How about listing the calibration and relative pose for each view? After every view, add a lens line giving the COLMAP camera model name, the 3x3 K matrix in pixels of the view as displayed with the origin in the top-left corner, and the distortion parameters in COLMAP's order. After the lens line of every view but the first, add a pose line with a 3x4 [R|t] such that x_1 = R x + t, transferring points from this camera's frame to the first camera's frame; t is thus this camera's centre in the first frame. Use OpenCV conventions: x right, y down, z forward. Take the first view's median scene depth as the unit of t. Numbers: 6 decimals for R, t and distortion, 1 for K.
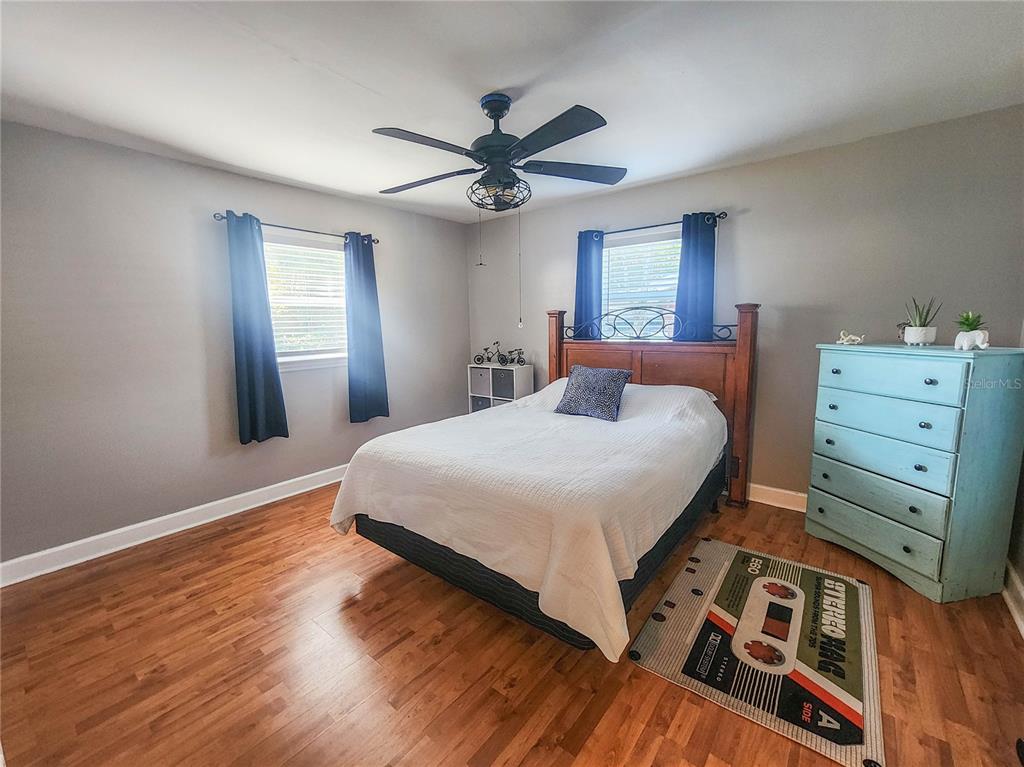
lens RADIAL K [[428.4, 0, 503.4], [0, 428.4, 382.1], [0, 0, 1]] dist [0.006721, 0.000494]
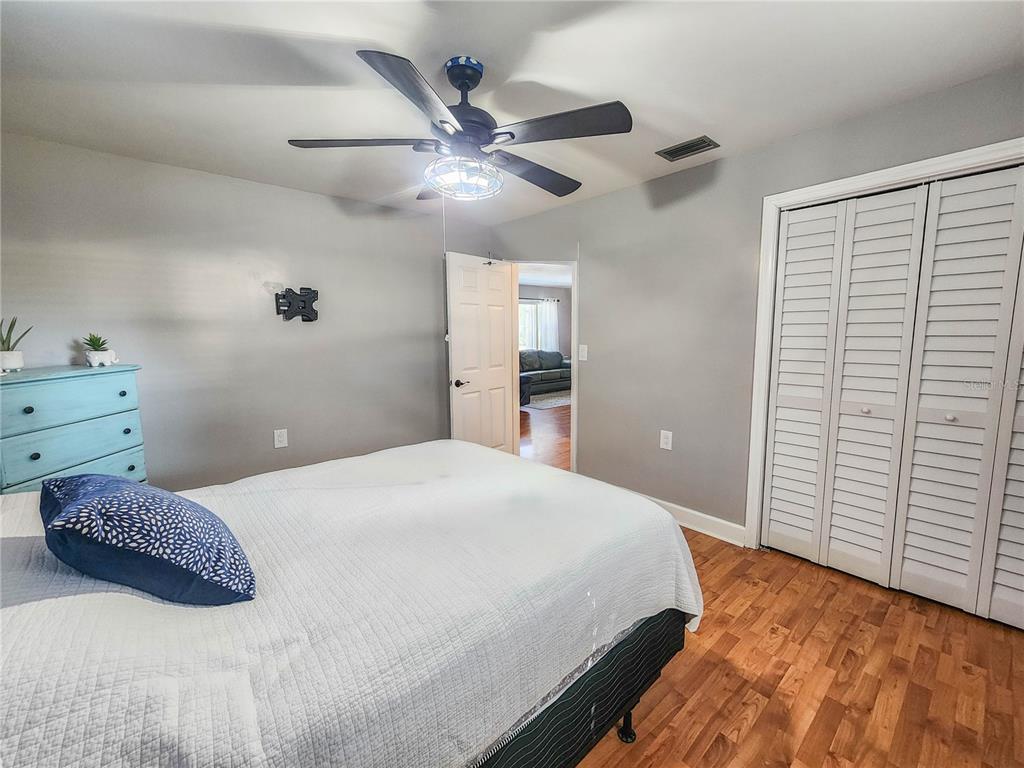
lens RADIAL K [[428.4, 0, 512.4], [0, 428.4, 387.8], [0, 0, 1]] dist [0.006721, 0.000494]
pose [[-0.986429, 0.003485, 0.164149, -0.167184], [0.048425, 0.961477, 0.270586, -0.194721], [-0.156882, 0.274863, -0.948598, 1.349004]]
